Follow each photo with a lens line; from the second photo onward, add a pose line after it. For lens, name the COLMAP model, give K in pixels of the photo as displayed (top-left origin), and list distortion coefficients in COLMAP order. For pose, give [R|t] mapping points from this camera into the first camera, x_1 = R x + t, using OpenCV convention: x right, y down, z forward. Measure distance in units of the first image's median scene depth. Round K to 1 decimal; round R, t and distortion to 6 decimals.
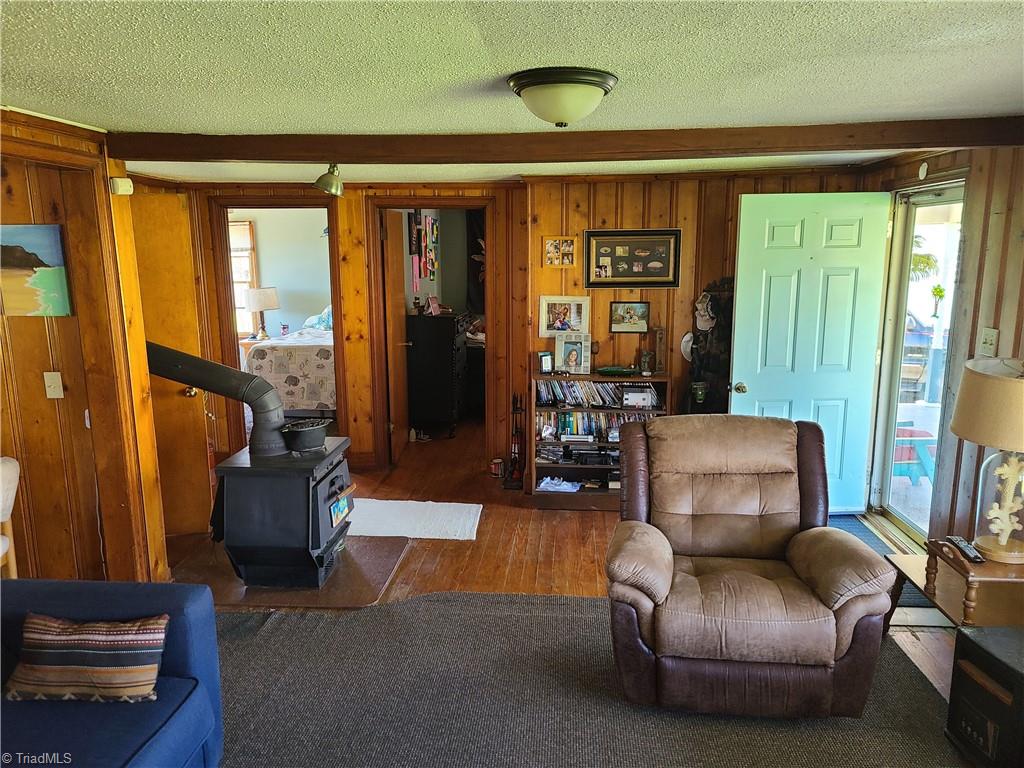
lens RADIAL K [[758.8, 0, 514.3], [0, 758.8, 387.4], [0, 0, 1]] dist [0.048364, 0.002864]
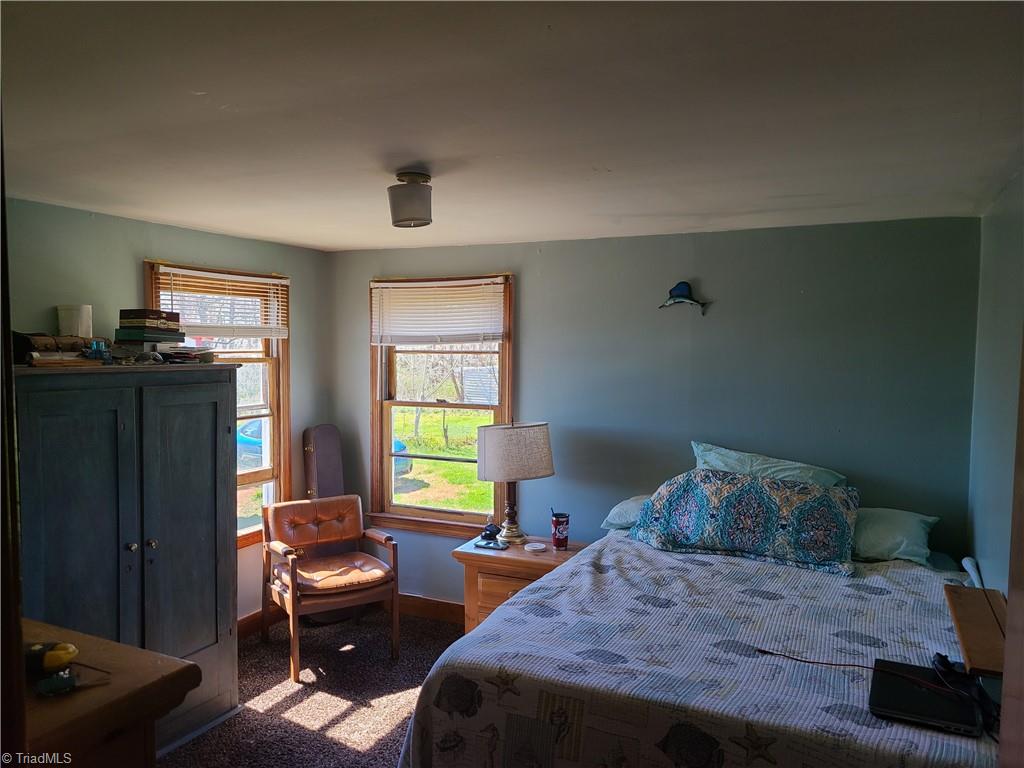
lens RADIAL K [[758.8, 0, 511.2], [0, 758.8, 384.1], [0, 0, 1]] dist [0.048364, 0.002864]
pose [[0.939132, 0.047649, -0.340235, -0.187238], [-0.088691, 0.990391, -0.106107, -0.106219], [0.331910, 0.129824, 0.934335, 0.588237]]
